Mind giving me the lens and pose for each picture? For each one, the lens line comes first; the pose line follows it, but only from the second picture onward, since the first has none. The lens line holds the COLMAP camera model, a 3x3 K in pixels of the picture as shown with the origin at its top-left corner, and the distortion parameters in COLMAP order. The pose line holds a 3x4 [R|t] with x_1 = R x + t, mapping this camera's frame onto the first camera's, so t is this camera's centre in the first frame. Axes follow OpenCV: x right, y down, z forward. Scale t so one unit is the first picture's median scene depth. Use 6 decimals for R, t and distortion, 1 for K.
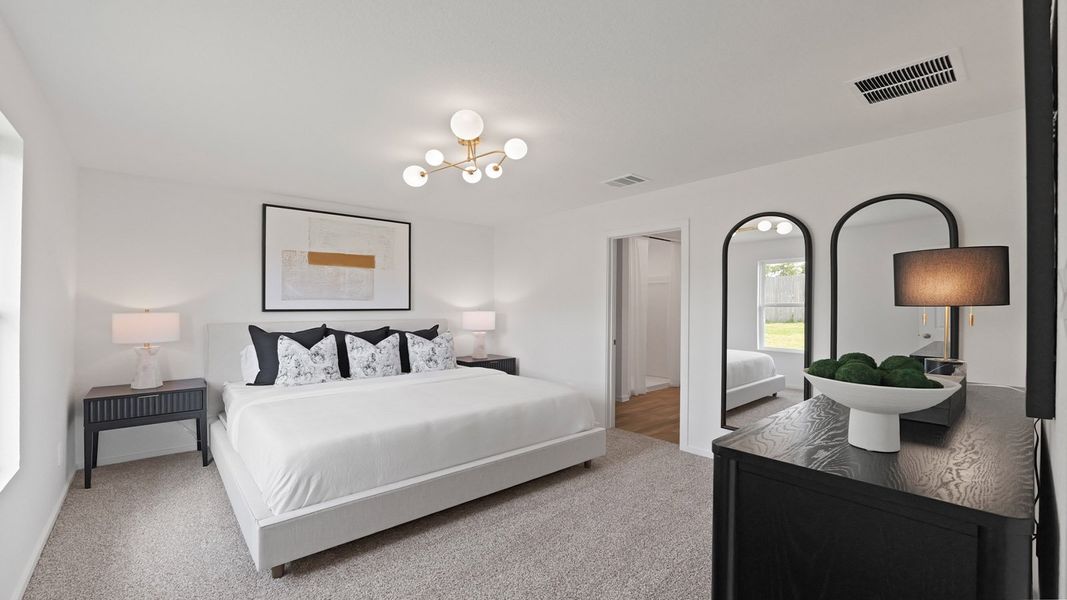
lens RADIAL K [[437.0, 0, 533.5], [0, 437.0, 300.0], [0, 0, 1]] dist [-0.007336, 0.000132]
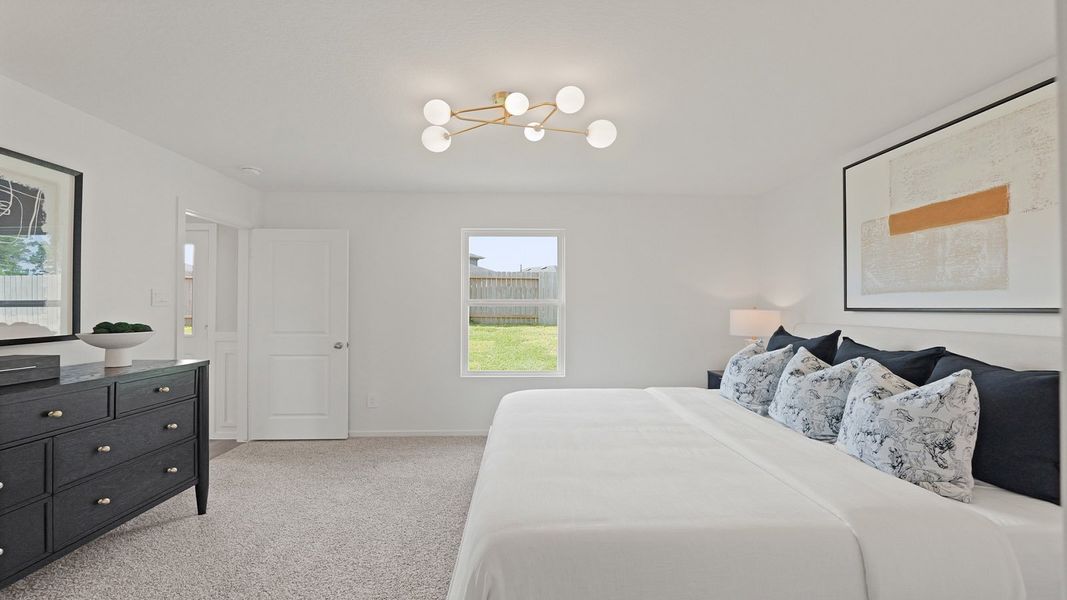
lens RADIAL K [[437.0, 0, 533.5], [0, 437.0, 300.0], [0, 0, 1]] dist [-0.007336, 0.000132]
pose [[-0.639379, -0.014758, -0.768750, 0.280852], [0.004522, 0.999726, -0.022953, 0.021348], [0.768879, -0.018152, -0.639137, 0.997307]]
